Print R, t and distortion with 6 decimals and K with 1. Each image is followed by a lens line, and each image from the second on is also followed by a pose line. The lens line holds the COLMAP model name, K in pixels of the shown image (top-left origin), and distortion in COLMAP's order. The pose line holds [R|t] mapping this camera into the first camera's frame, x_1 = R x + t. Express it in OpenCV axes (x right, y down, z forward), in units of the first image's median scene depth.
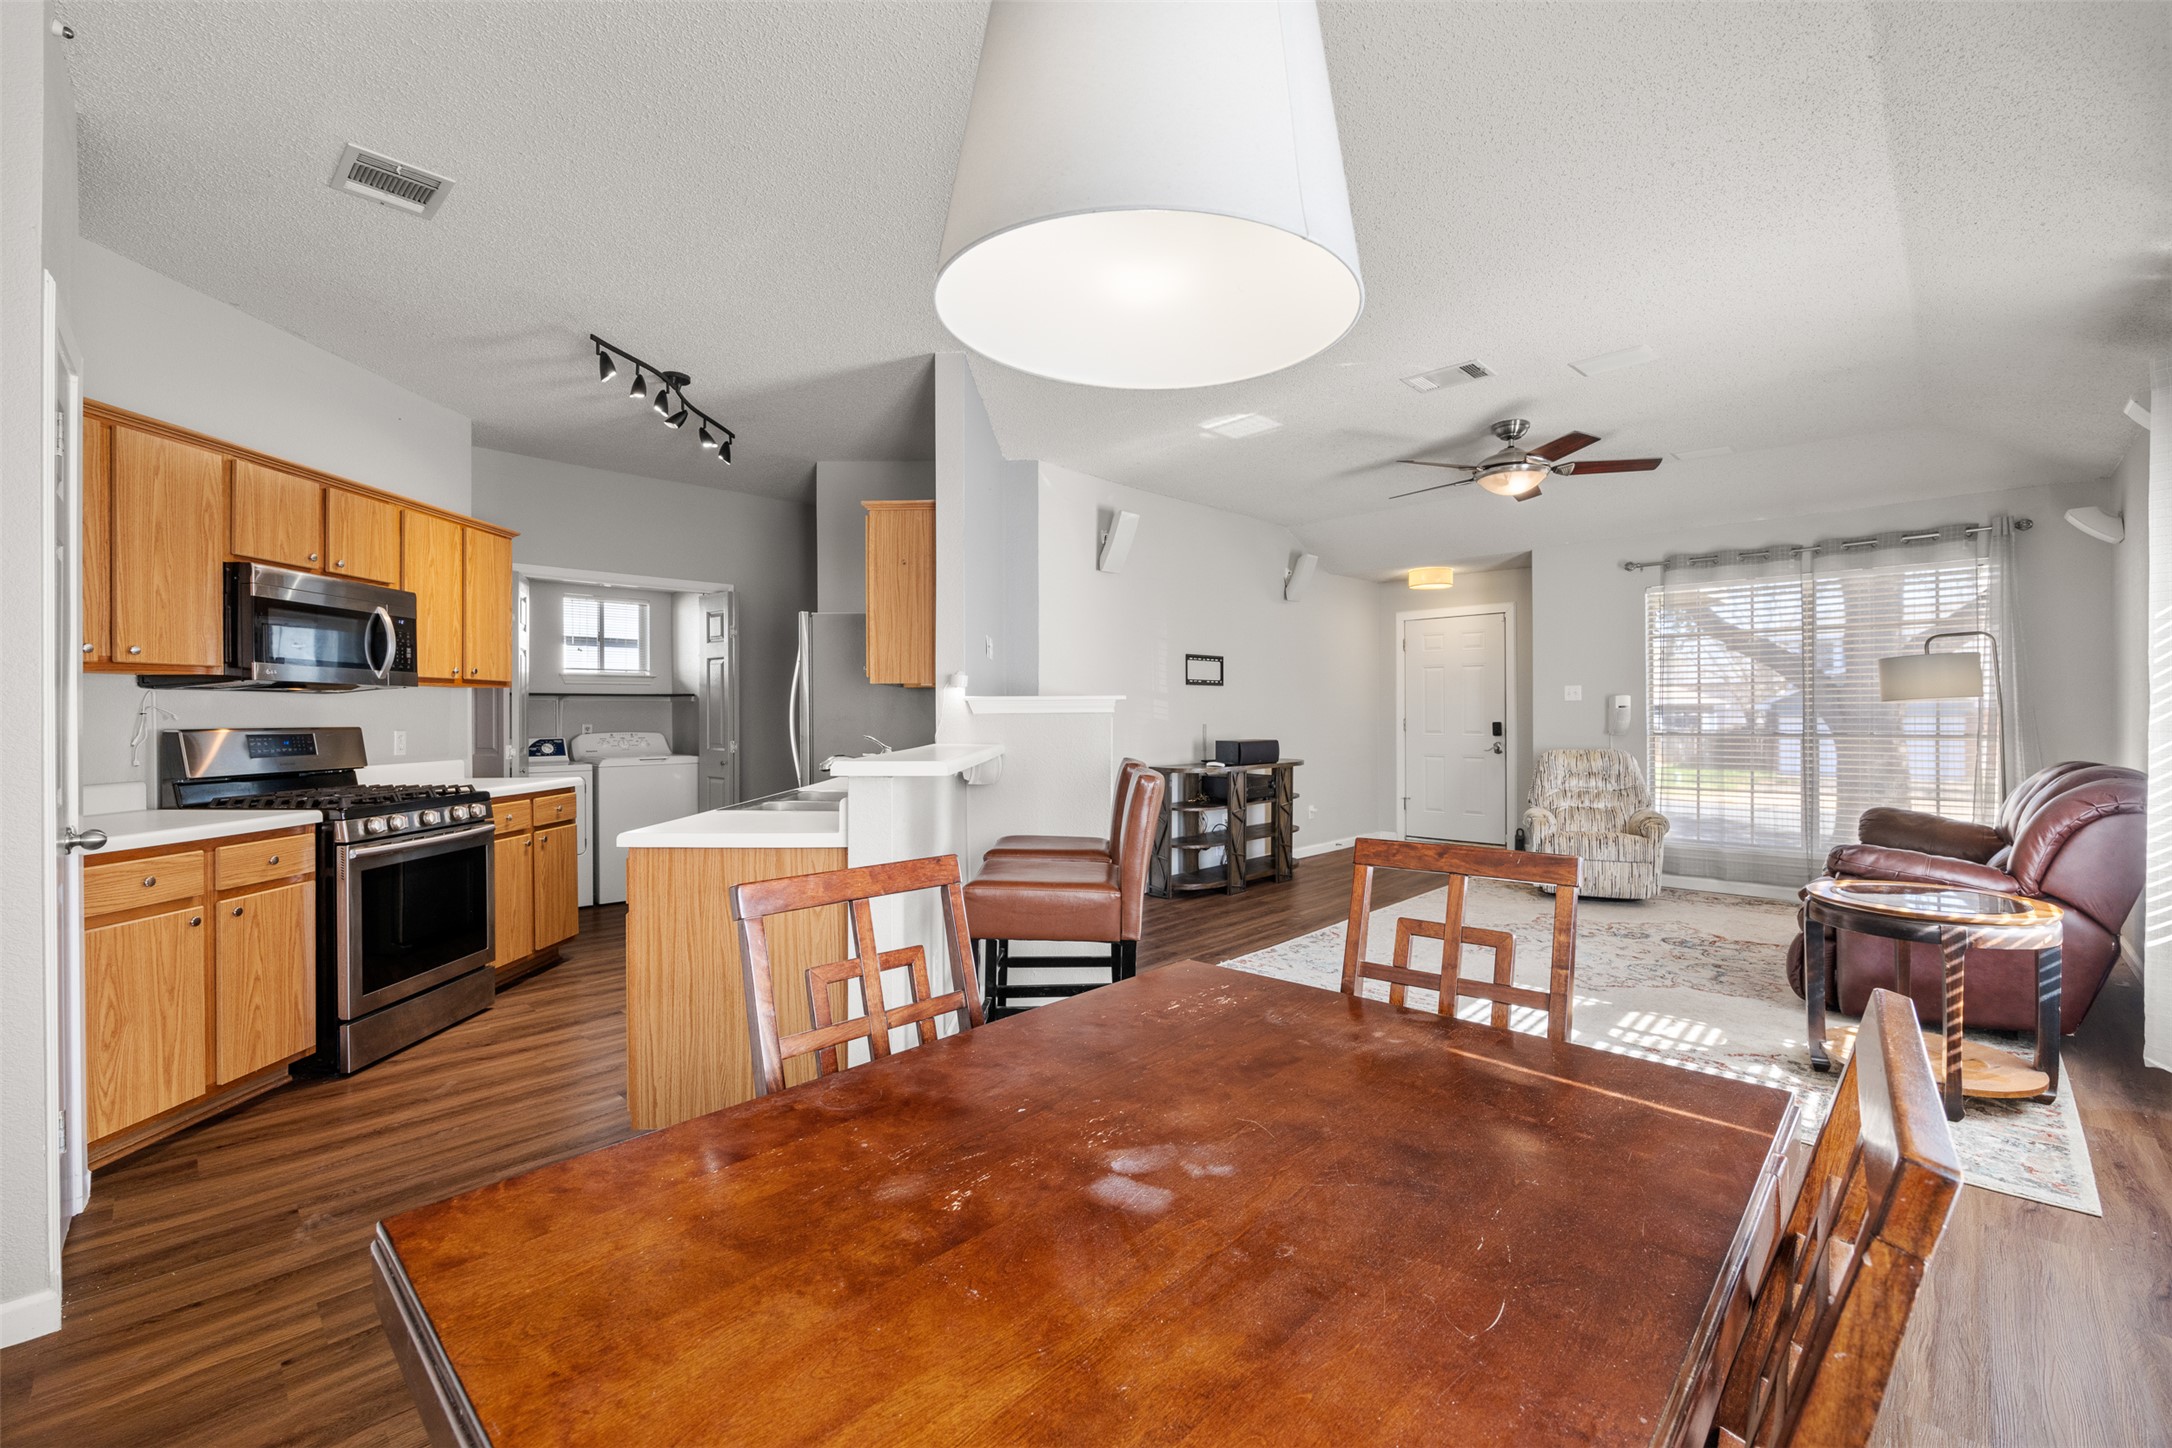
lens RADIAL K [[912.2, 0, 1093.4], [0, 912.2, 710.9], [0, 0, 1]] dist [-0.010342, 0.000235]
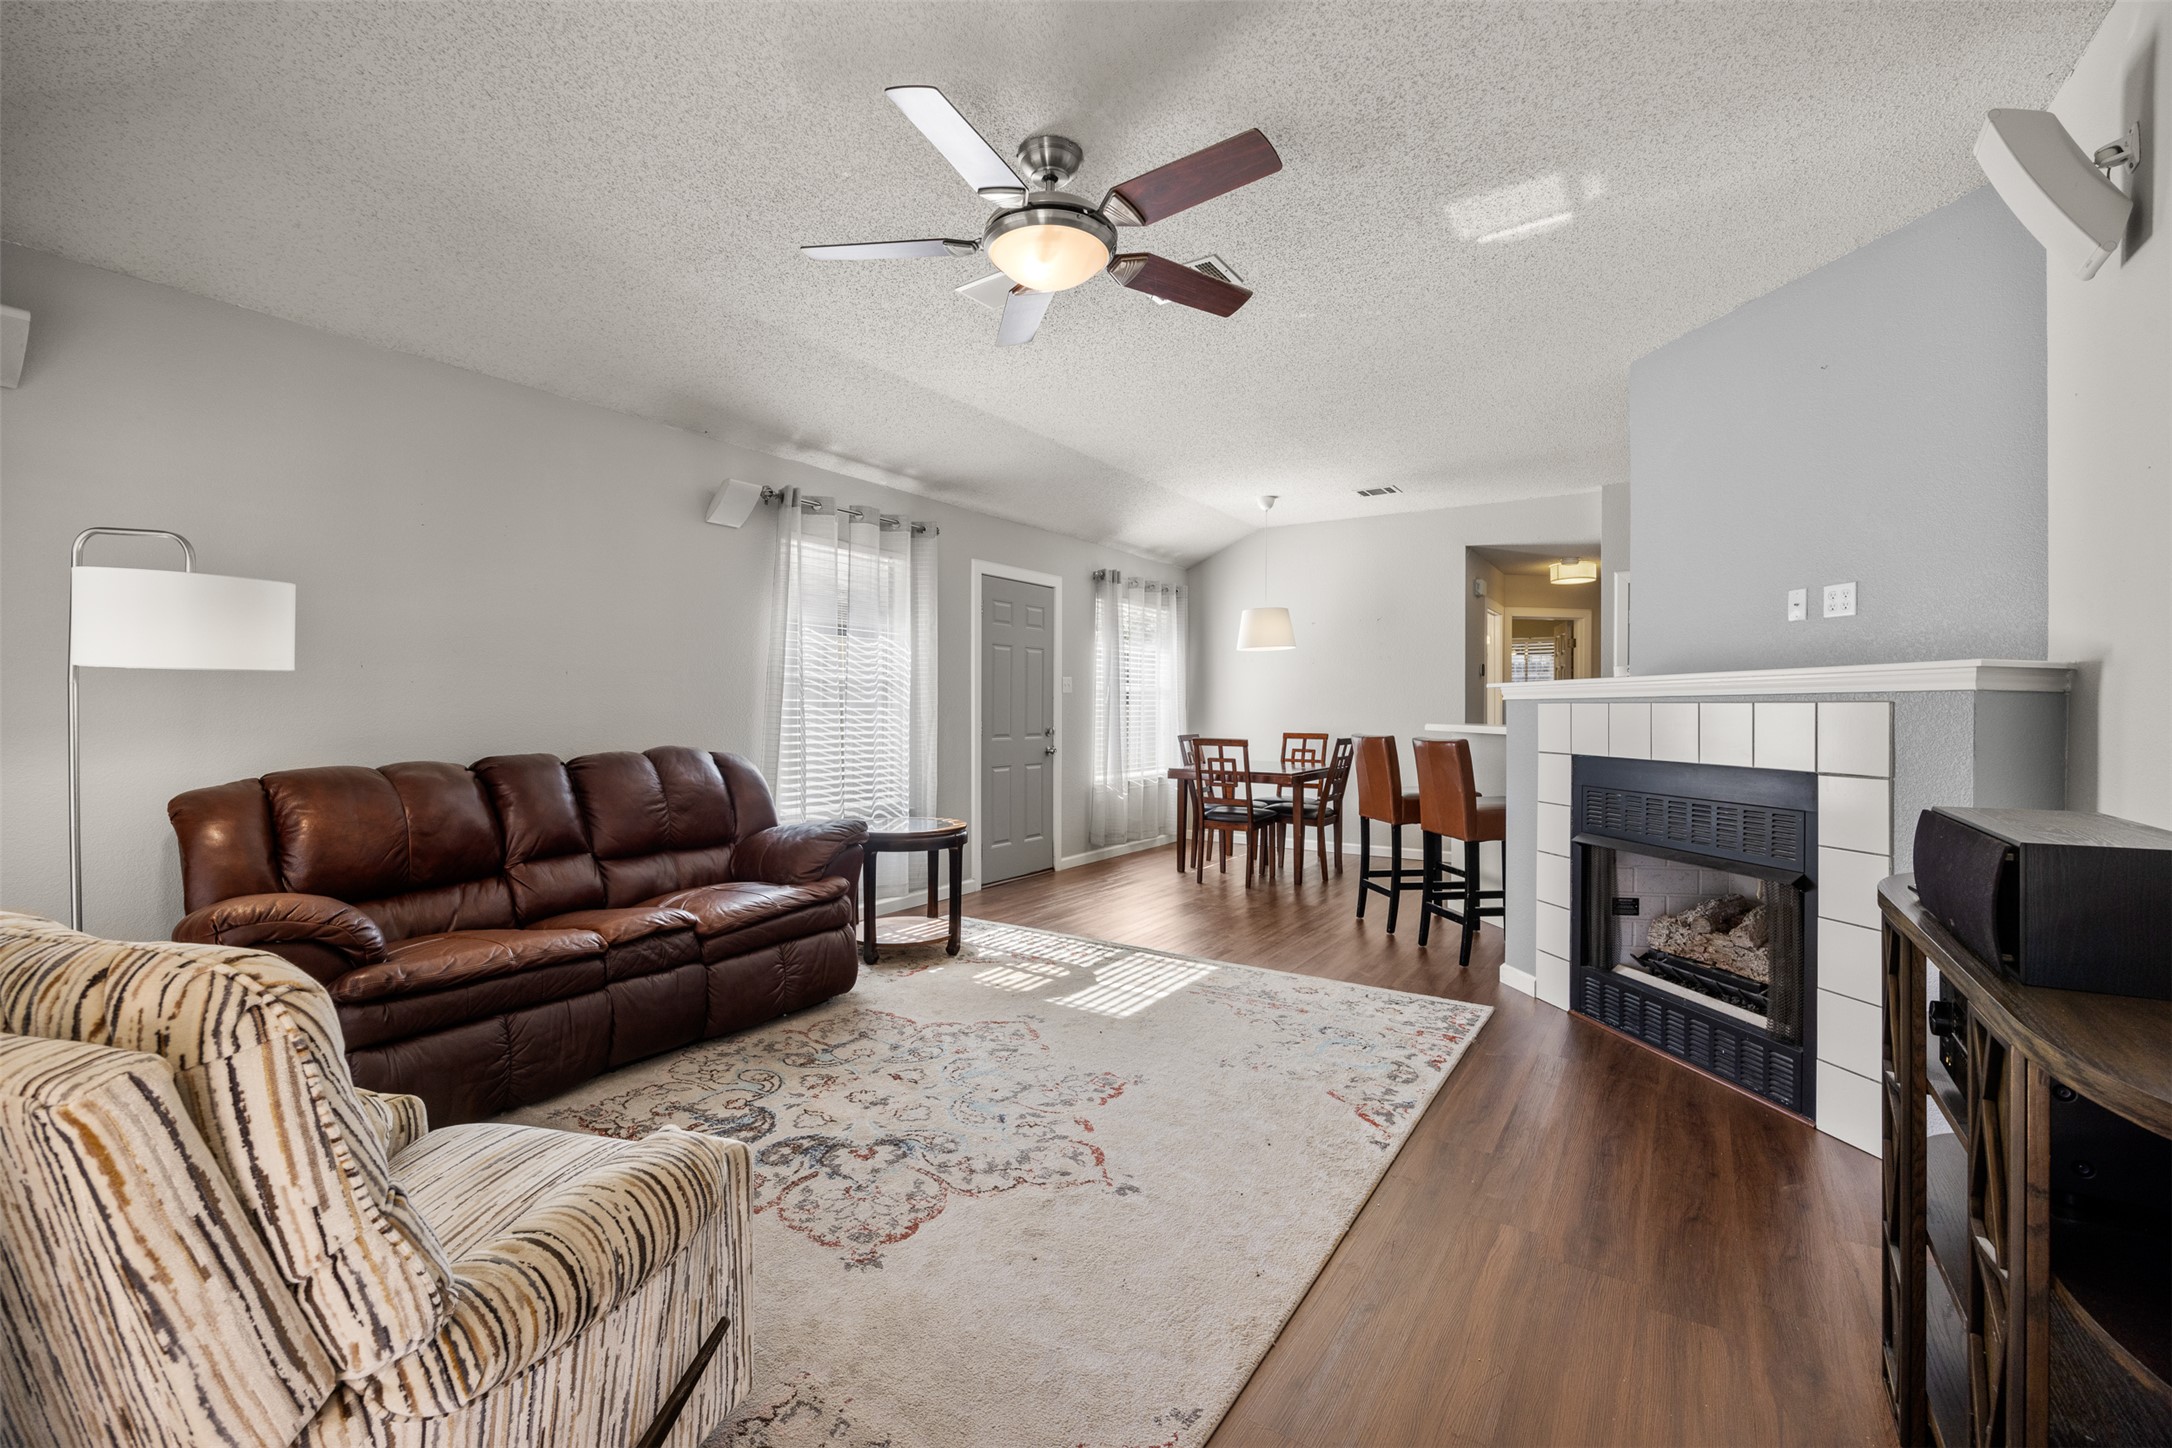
lens RADIAL K [[912.2, 0, 1093.9], [0, 912.2, 711.5], [0, 0, 1]] dist [-0.010342, 0.000235]
pose [[-0.982935, 0.002152, -0.183943, 0.454682], [0.001940, 0.999997, 0.001333, 0.008584], [0.183945, 0.000953, -0.982936, 1.308659]]
